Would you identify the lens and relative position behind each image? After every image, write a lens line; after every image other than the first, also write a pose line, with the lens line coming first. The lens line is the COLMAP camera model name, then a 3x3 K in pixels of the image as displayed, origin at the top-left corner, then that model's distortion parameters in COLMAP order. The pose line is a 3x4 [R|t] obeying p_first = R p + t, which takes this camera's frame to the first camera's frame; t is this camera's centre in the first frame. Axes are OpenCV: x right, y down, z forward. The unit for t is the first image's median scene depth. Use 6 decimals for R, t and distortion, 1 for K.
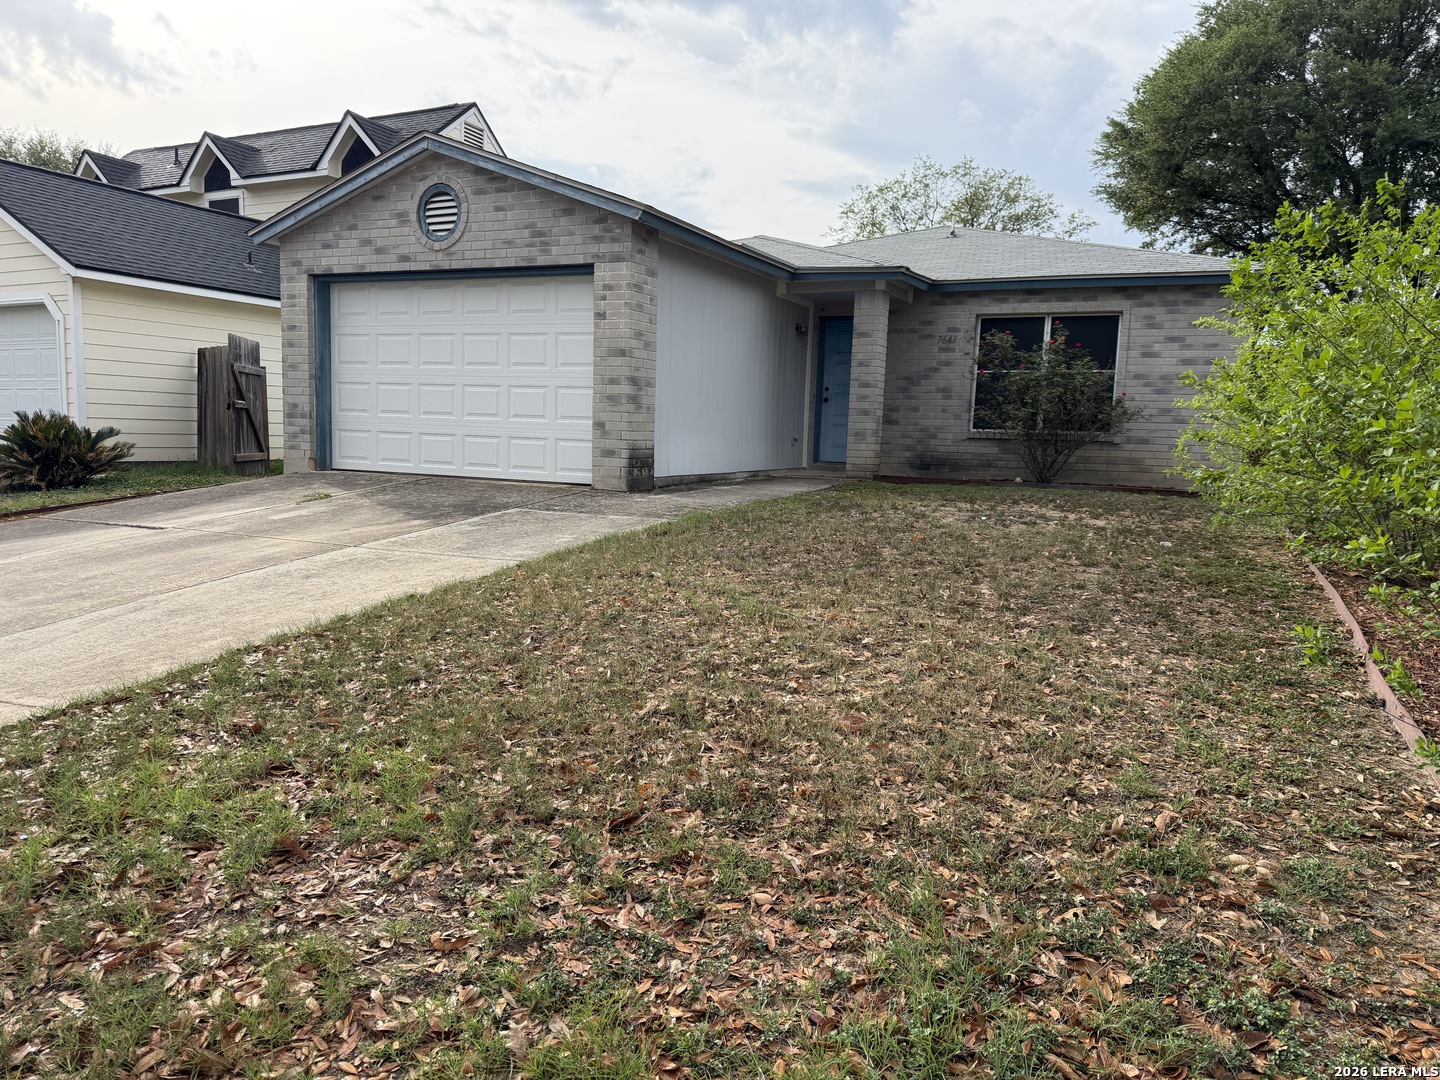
lens RADIAL K [[1006.9, 0, 694.4], [0, 1006.9, 541.8], [0, 0, 1]] dist [0.114948, -0.222412]
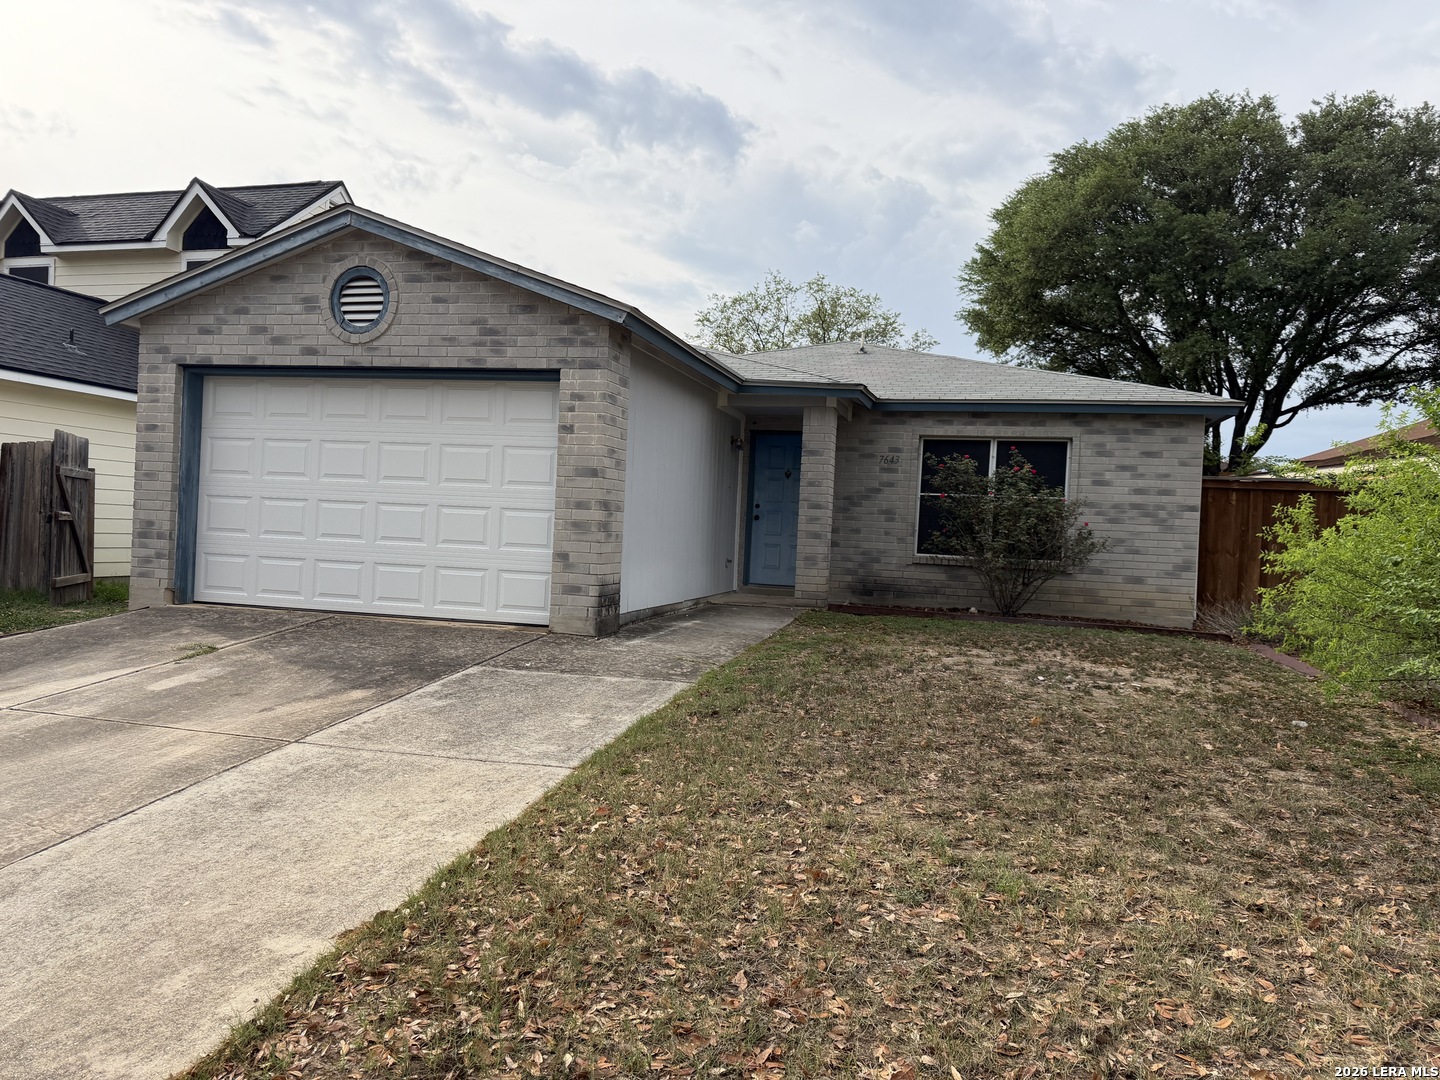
lens RADIAL K [[1022.5, 0, 720.0], [0, 1022.5, 540.0], [0, 0, 1]] dist [0.096019, -0.132646]
pose [[0.982128, 0.012865, 0.187777, -0.096292], [0.005492, 0.995278, -0.096914, -0.035496], [-0.188137, 0.096213, 0.977419, 0.110124]]
